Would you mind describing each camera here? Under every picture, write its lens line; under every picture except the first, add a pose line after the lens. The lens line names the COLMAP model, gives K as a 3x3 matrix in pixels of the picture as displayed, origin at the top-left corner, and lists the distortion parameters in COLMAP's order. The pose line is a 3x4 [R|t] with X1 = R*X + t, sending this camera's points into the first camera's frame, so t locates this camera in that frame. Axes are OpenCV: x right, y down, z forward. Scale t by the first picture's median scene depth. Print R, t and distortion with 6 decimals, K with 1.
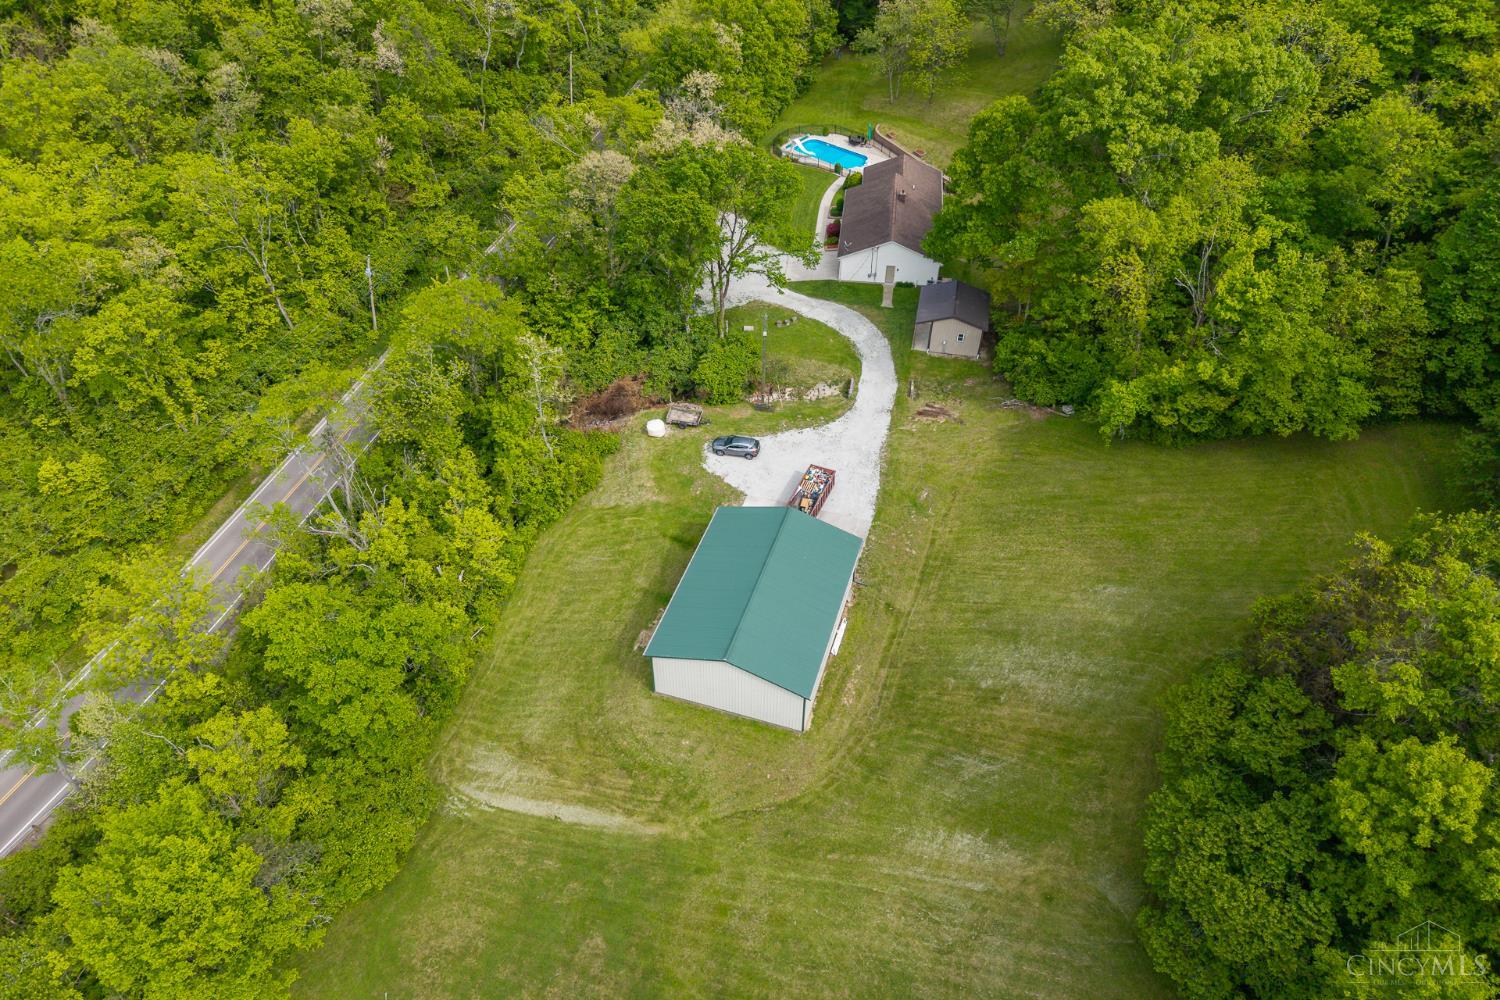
lens RADIAL K [[1038.4, 0, 750.0], [0, 1038.4, 500.0], [0, 0, 1]] dist [0.036839, -0.000546]
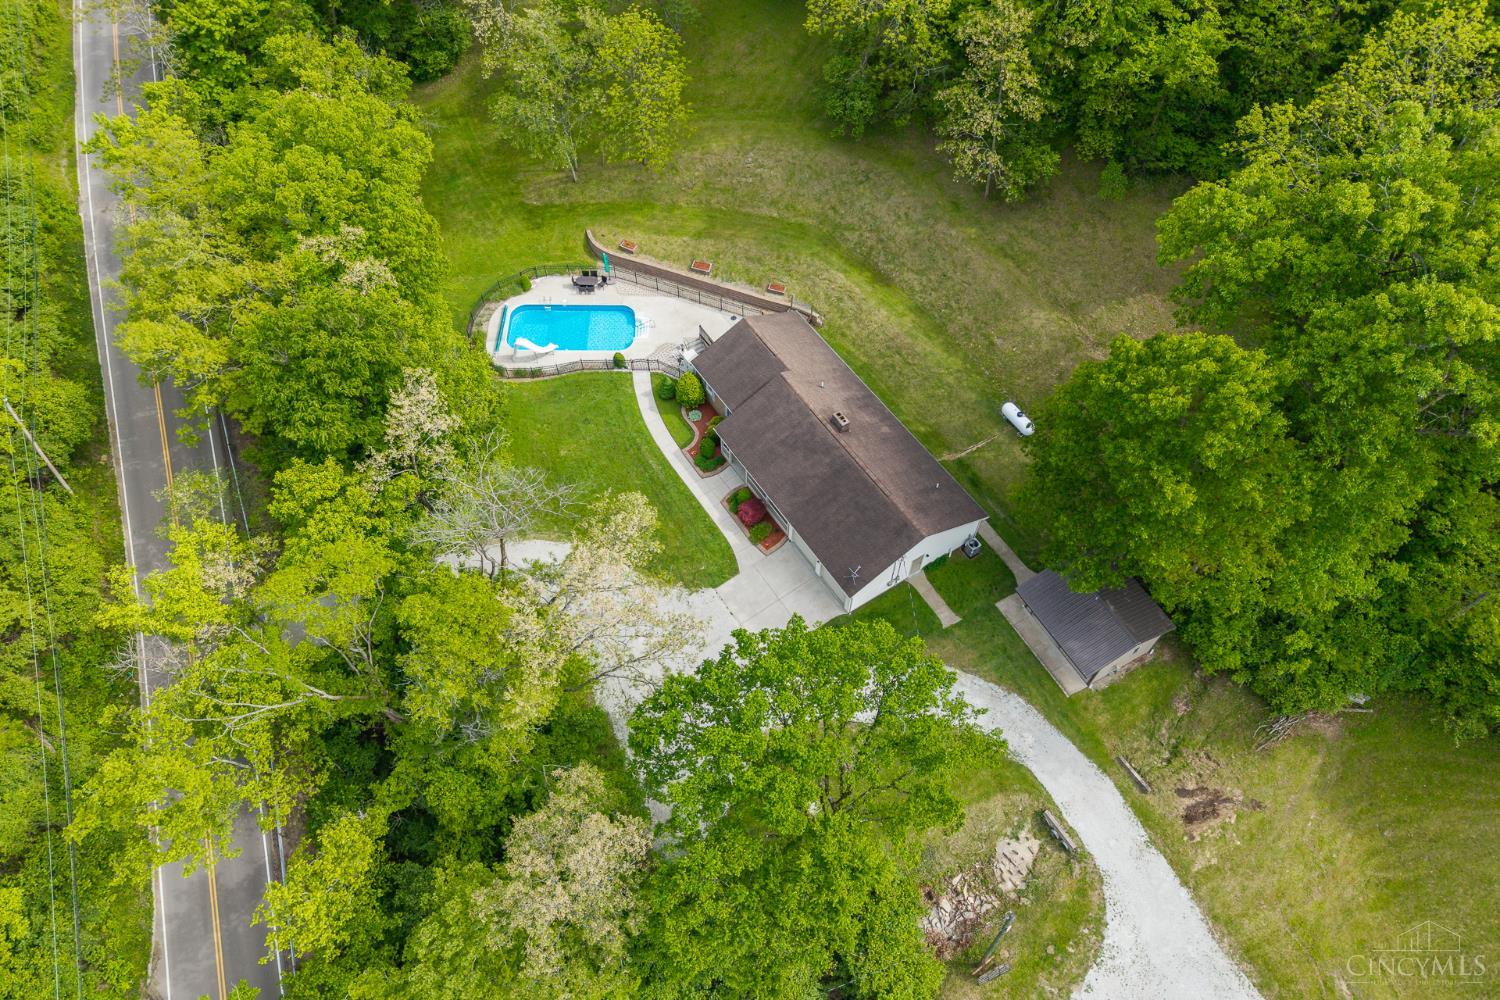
lens RADIAL K [[997.4, 0, 750.0], [0, 997.4, 500.0], [0, 0, 1]] dist [0.076250, -0.091437]
pose [[0.757338, -0.542148, 0.364026, -0.150267], [0.435894, 0.834772, 0.336380, -0.557657], [-0.486247, -0.096077, 0.868524, 0.621758]]
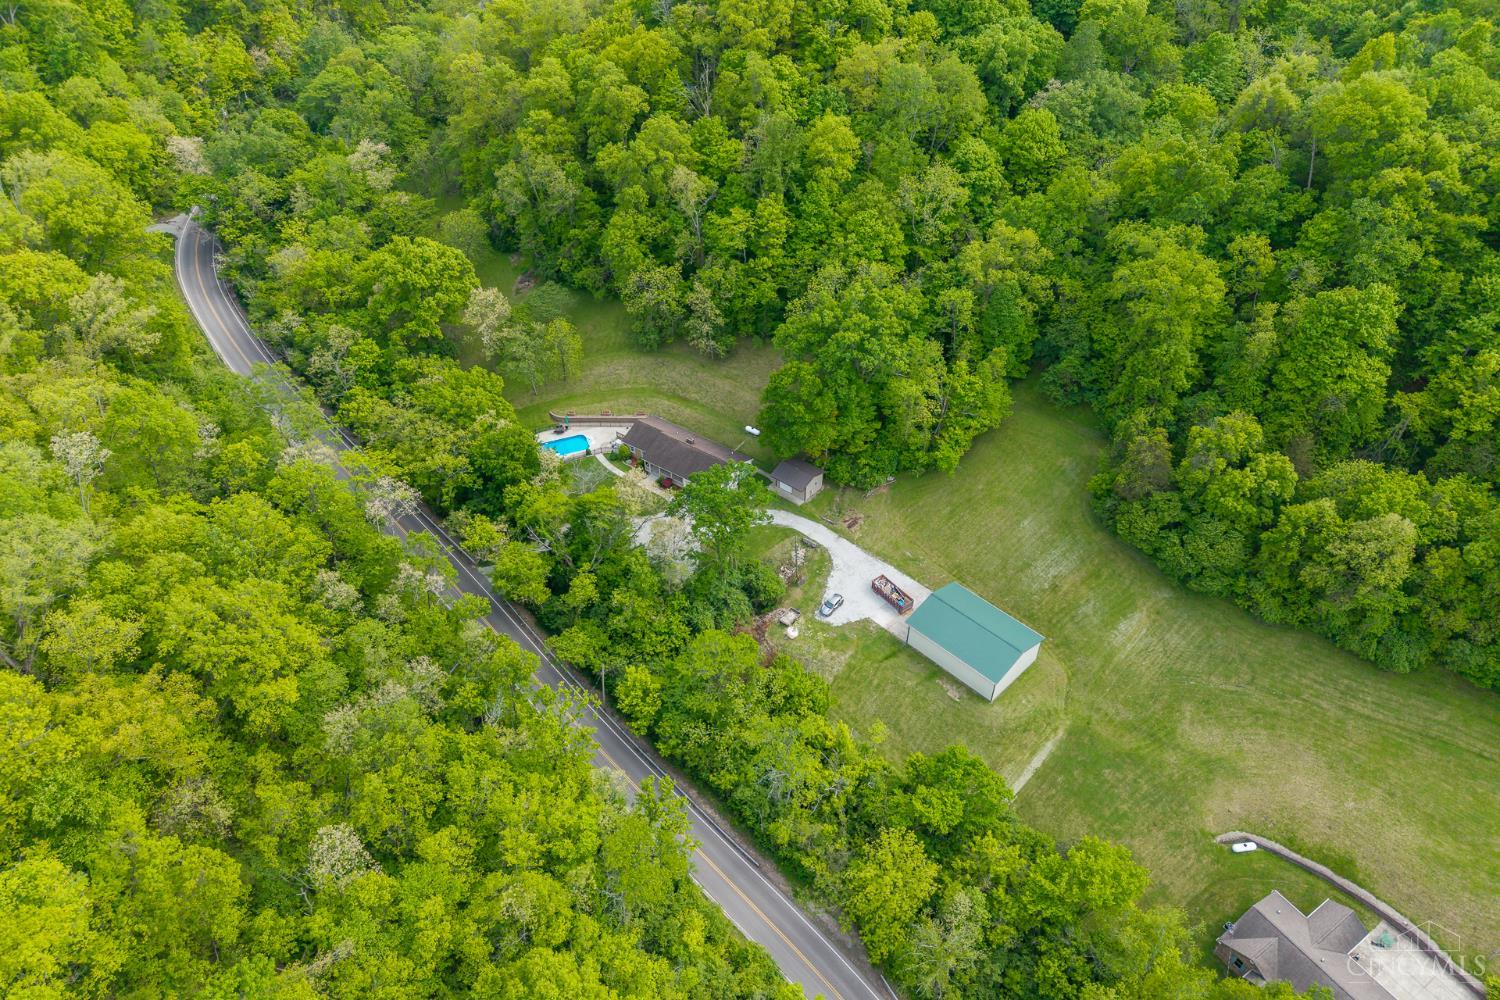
lens RADIAL K [[1009.5, 0, 750.0], [0, 1009.5, 500.0], [0, 0, 1]] dist [0.036953, -0.027528]
pose [[0.463935, -0.581611, 0.668202, -1.034319], [0.599724, 0.761358, 0.246304, -0.641903], [-0.651994, 0.286467, 0.702026, -0.108122]]
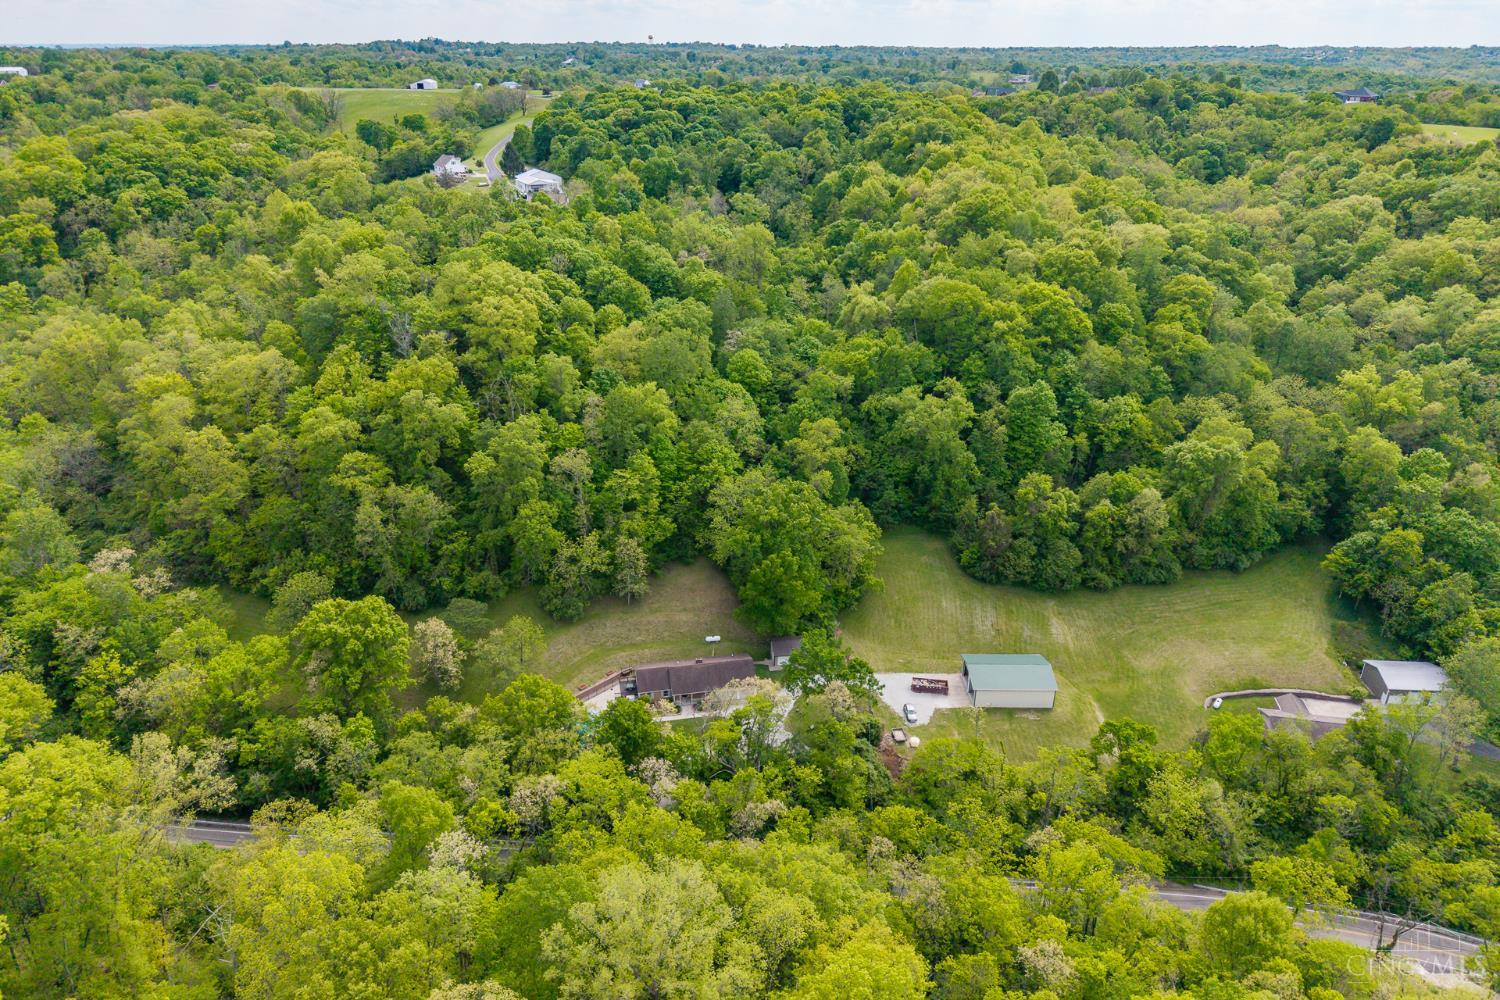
lens RADIAL K [[1009.5, 0, 750.0], [0, 1009.5, 500.0], [0, 0, 1]] dist [0.036953, -0.027528]
pose [[-0.314174, -0.394735, 0.863411, -1.424393], [0.633877, 0.589824, 0.500308, -1.446401], [-0.706749, 0.704480, 0.064906, 0.769618]]
